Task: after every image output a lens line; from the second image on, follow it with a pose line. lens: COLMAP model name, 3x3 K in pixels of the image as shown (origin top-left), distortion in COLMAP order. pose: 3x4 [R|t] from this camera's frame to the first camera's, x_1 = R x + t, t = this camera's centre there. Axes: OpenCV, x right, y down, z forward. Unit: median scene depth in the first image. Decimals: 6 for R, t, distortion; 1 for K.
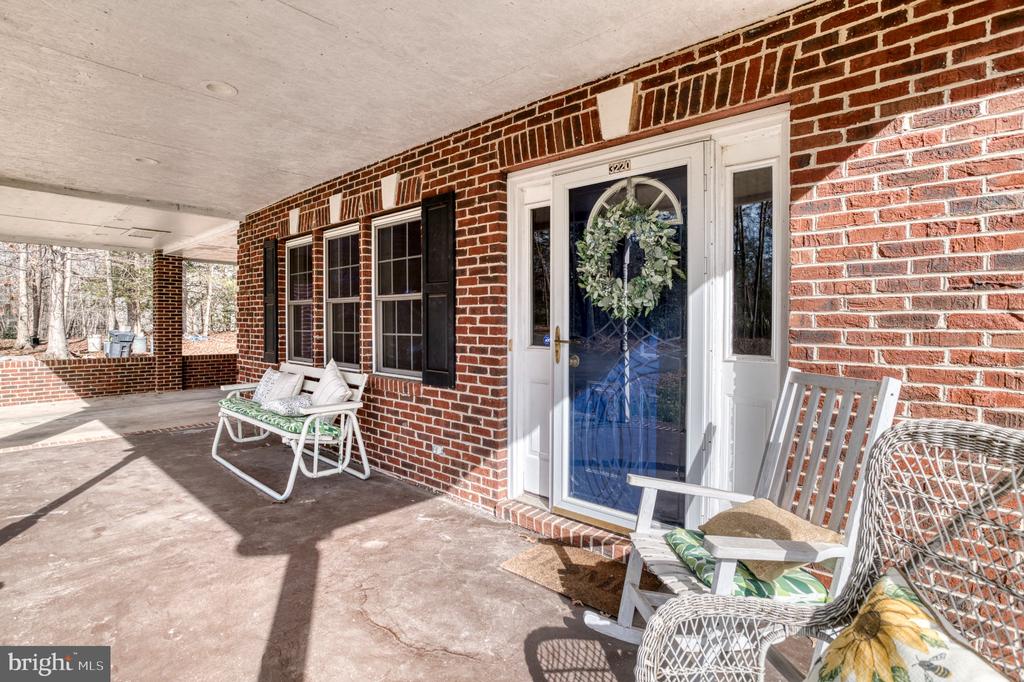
lens RADIAL K [[498.4, 0, 519.5], [0, 498.4, 318.6], [0, 0, 1]] dist [-0.033493, 0.009703]
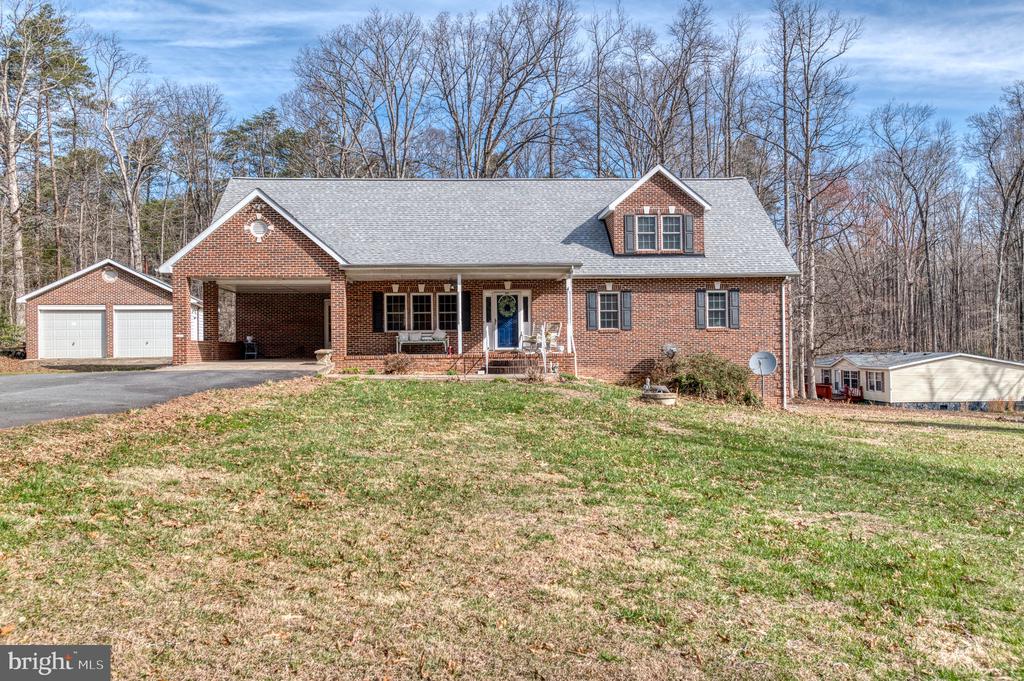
lens RADIAL K [[858.3, 0, 512.9], [0, 858.3, 336.7], [0, 0, 1]] dist [0.035953, 0.015001]
pose [[0.700393, 0.003477, 0.713749, -6.617294], [0.012969, 0.999761, -0.017597, 0.388968], [-0.713639, 0.021581, 0.700181, -5.878545]]
